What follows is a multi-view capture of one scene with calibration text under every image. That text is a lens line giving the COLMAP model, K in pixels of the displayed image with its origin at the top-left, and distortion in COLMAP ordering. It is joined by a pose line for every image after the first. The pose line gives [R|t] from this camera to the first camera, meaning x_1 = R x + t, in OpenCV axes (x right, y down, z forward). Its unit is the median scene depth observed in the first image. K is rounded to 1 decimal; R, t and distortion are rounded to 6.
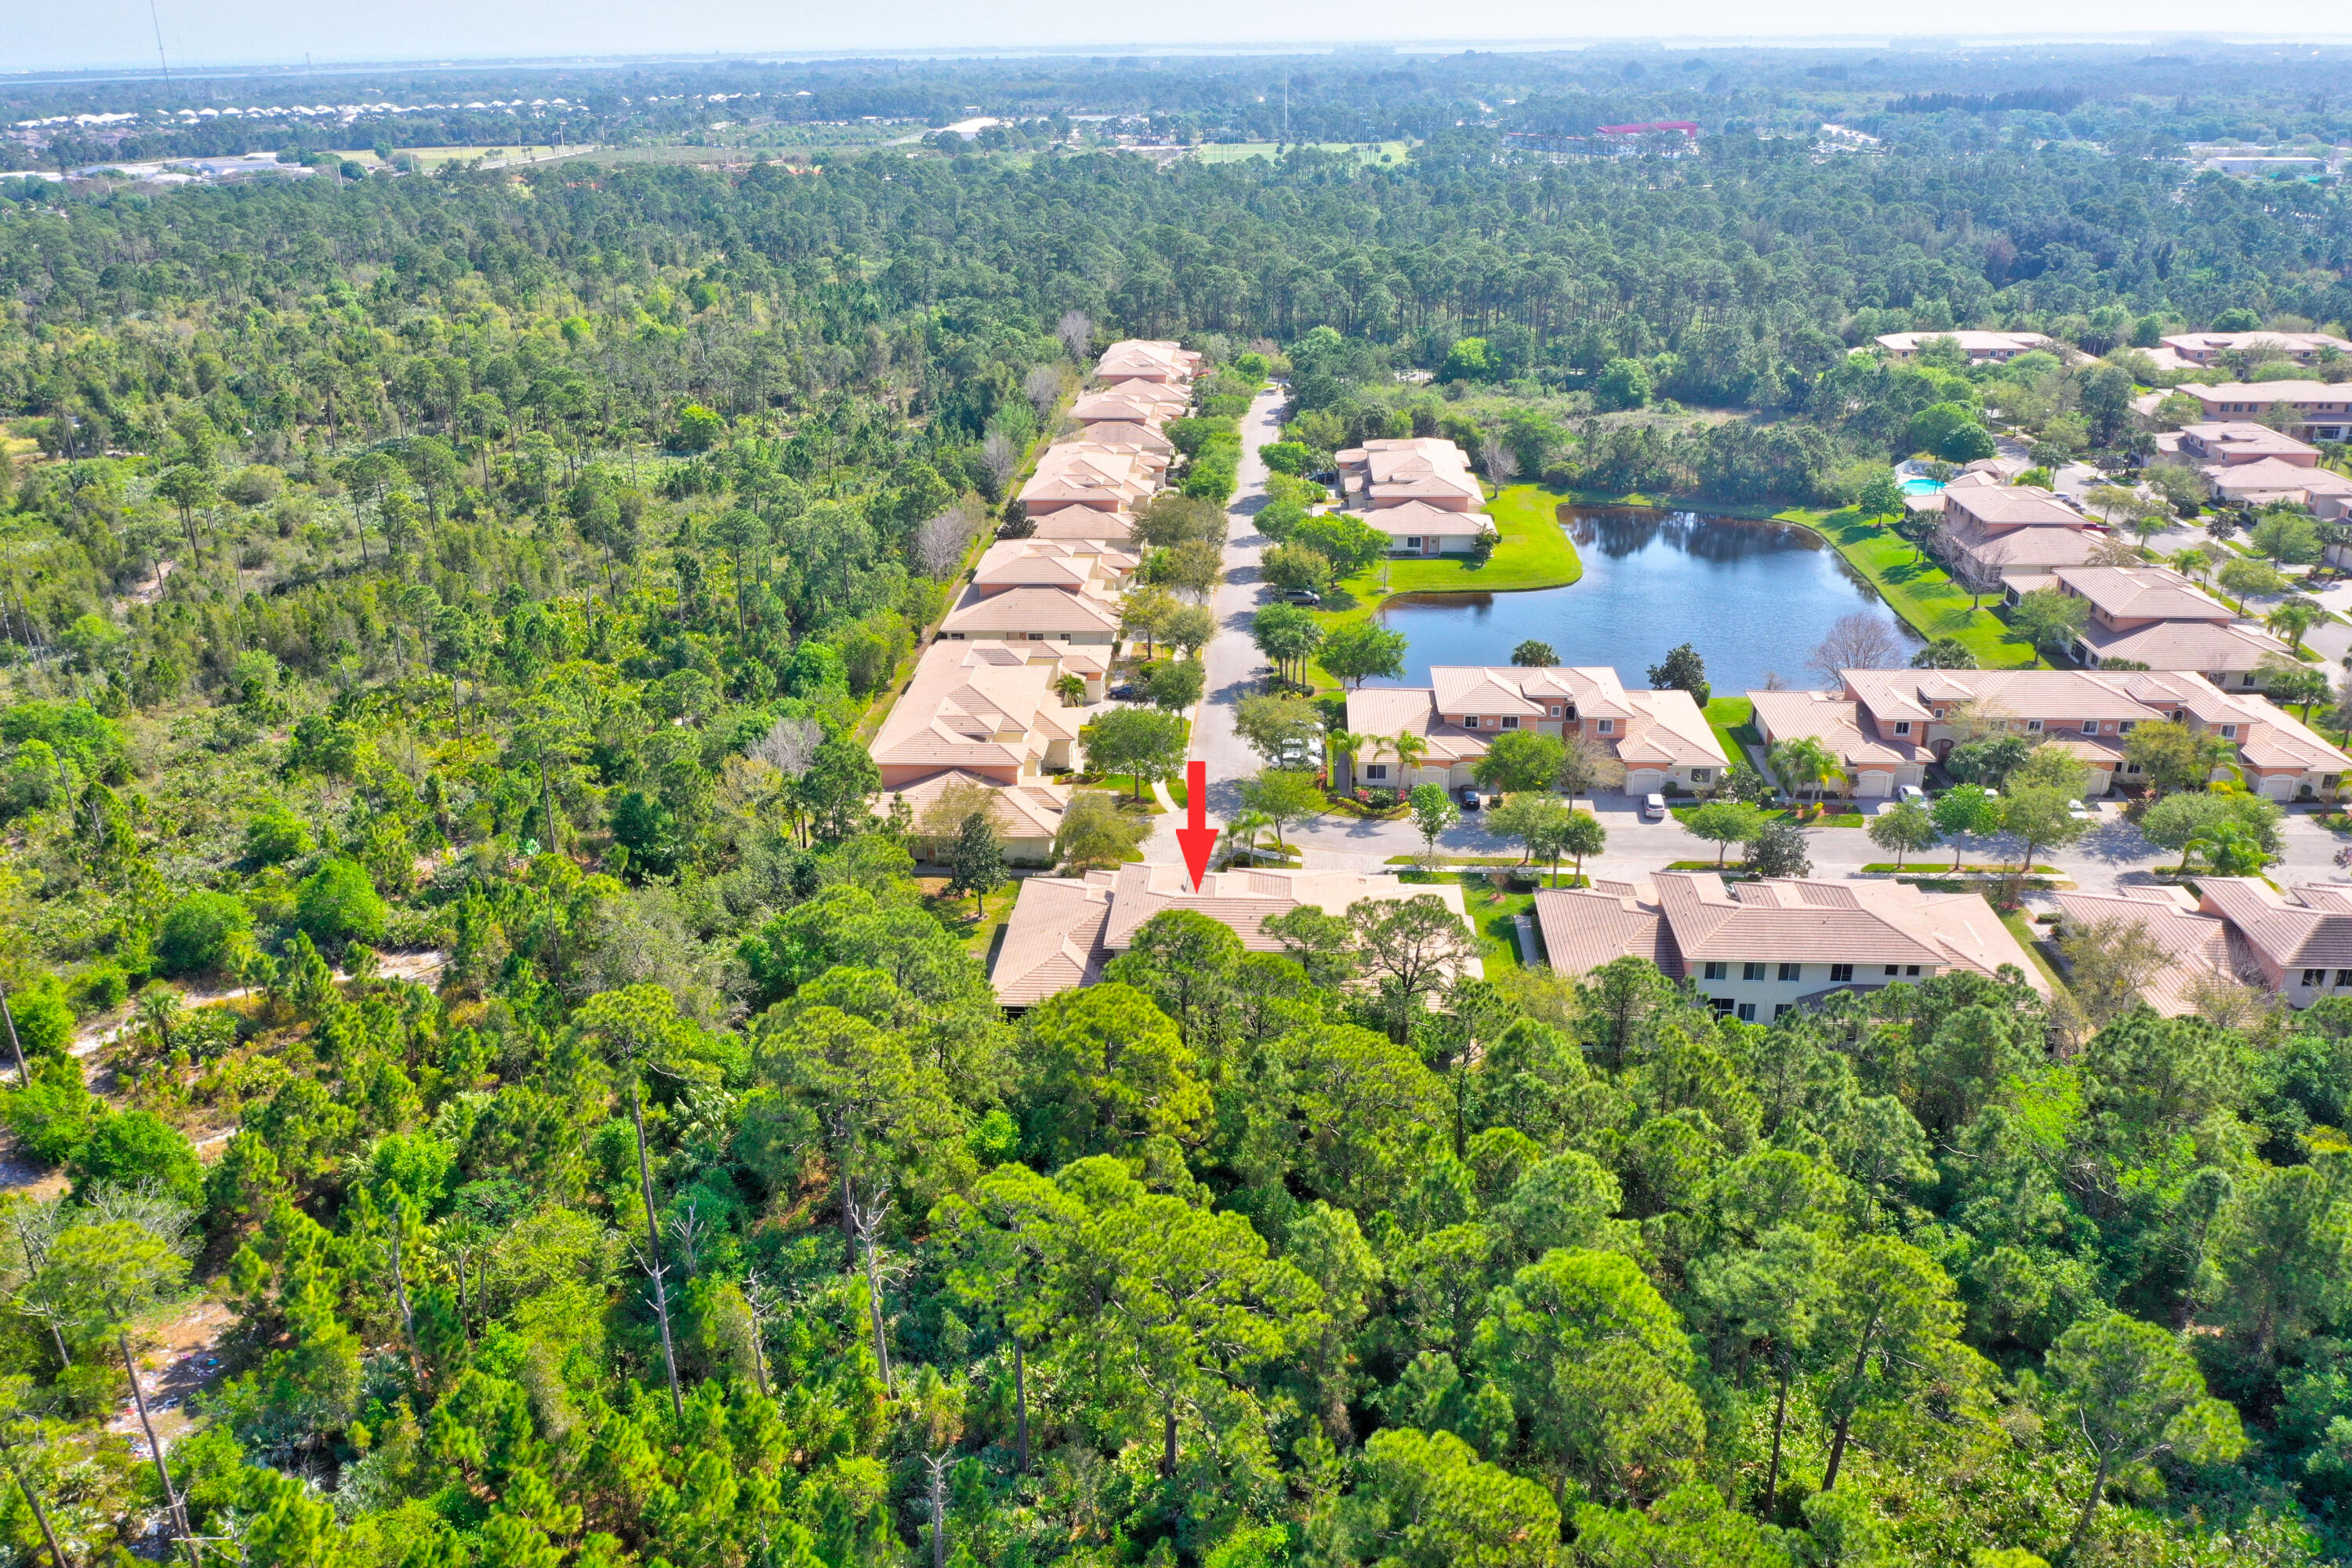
lens RADIAL K [[1828.0, 0, 1178.1], [0, 1828.0, 778.5], [0, 0, 1]] dist [-0.024357, -0.004845]
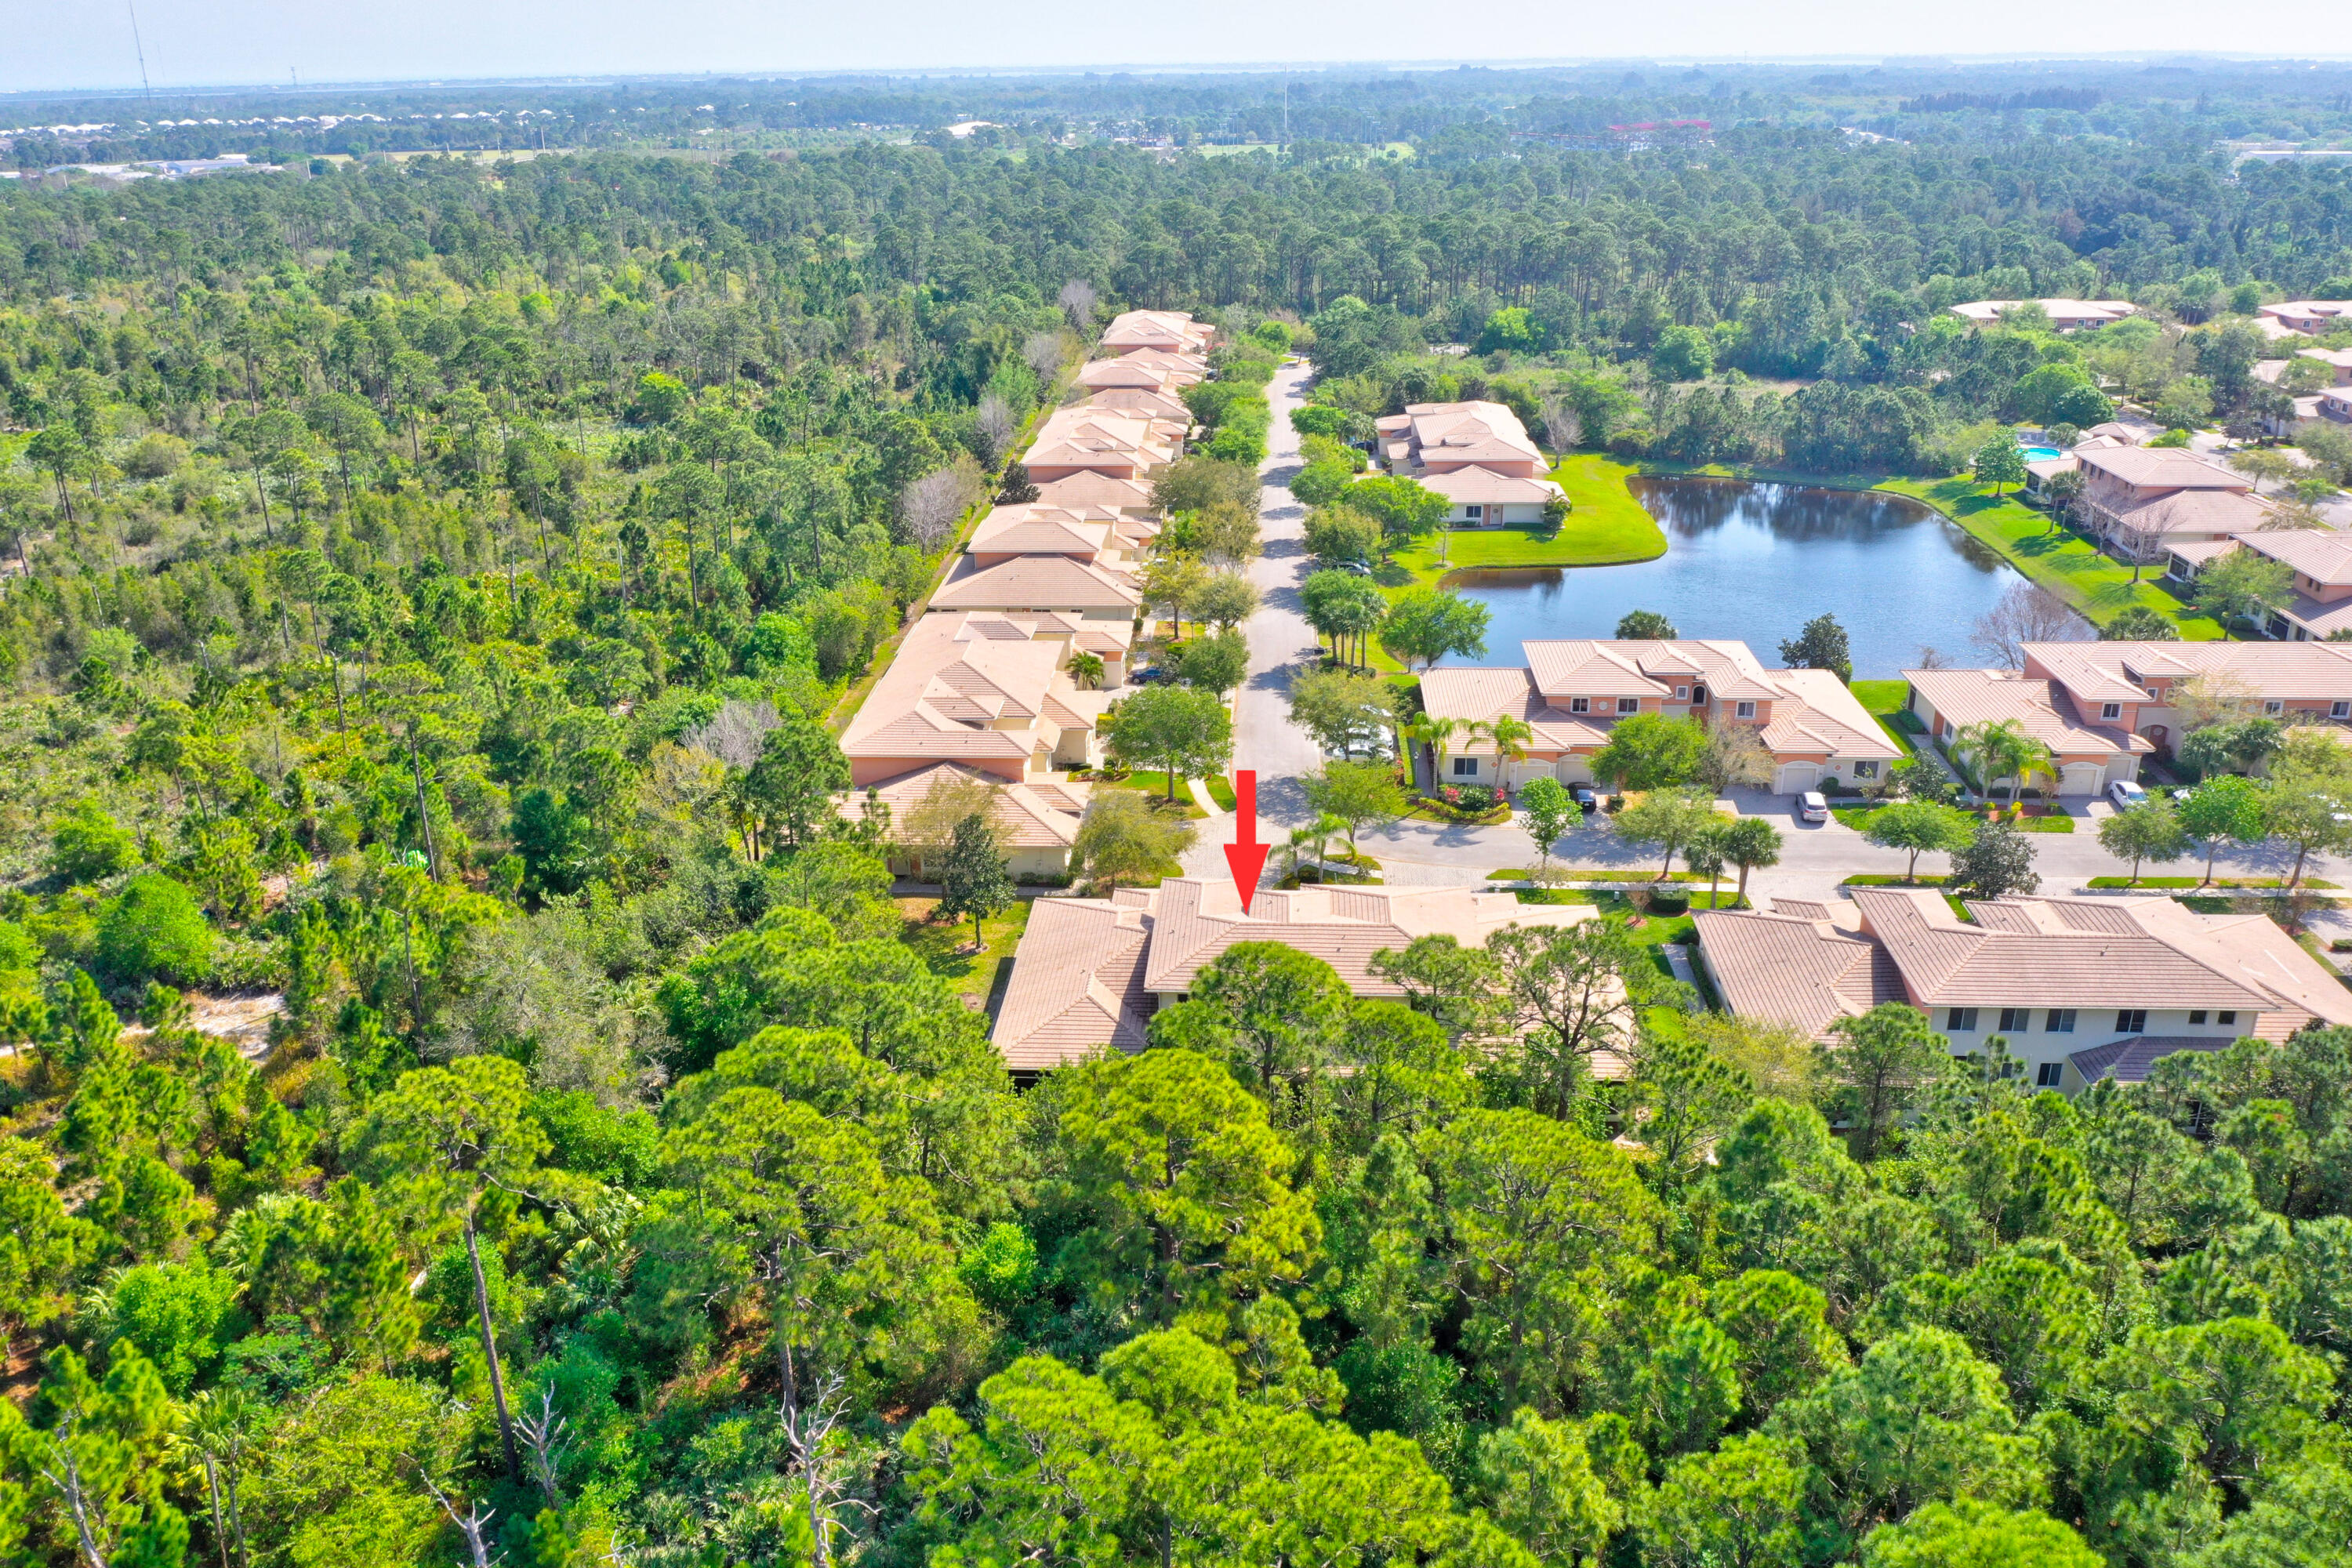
lens RADIAL K [[1828.0, 0, 1180.2], [0, 1828.0, 774.9], [0, 0, 1]] dist [-0.024357, -0.004845]
pose [[0.999983, -0.002150, 0.005471, -0.018840], [0.002223, 0.999908, -0.013376, 0.008948], [-0.005442, 0.013388, 0.999896, 0.157573]]
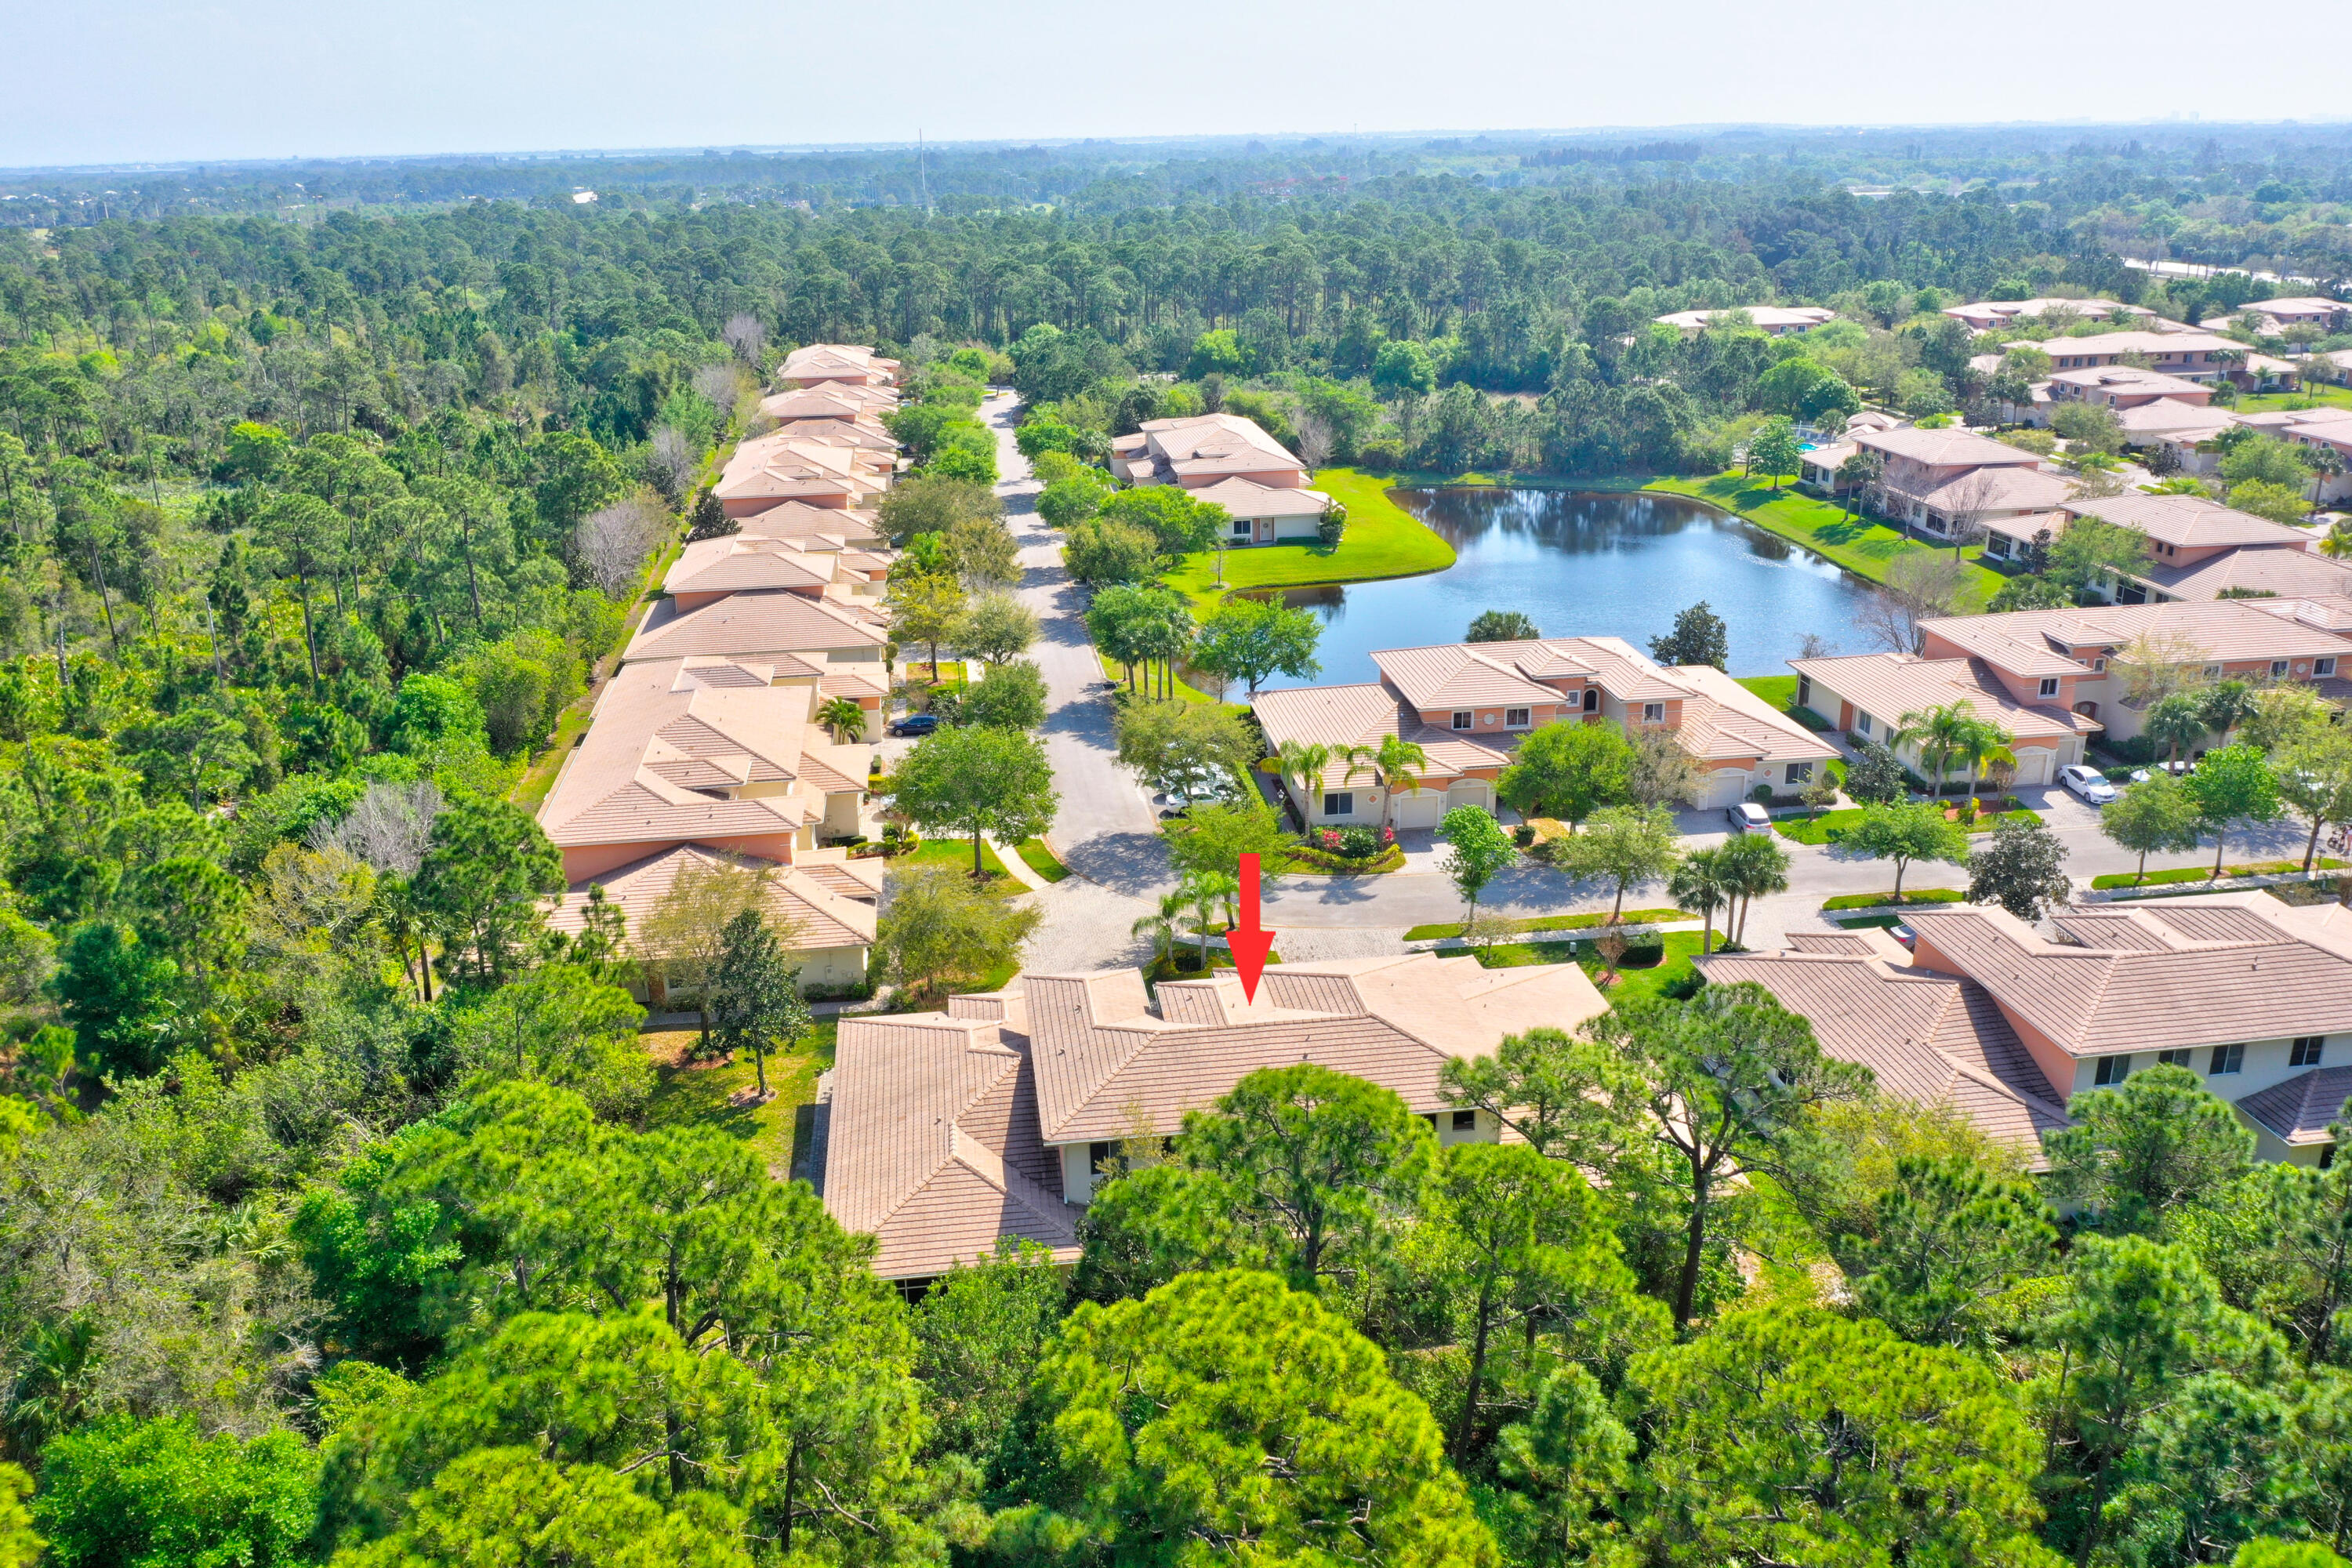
lens RADIAL K [[1828.0, 0, 1180.4], [0, 1828.0, 770.6], [0, 0, 1]] dist [-0.024357, -0.004845]
pose [[0.979622, -0.069547, 0.188426, -0.058633], [0.079872, 0.995660, -0.047758, 0.009511], [-0.184287, 0.061835, 0.980925, 0.302645]]
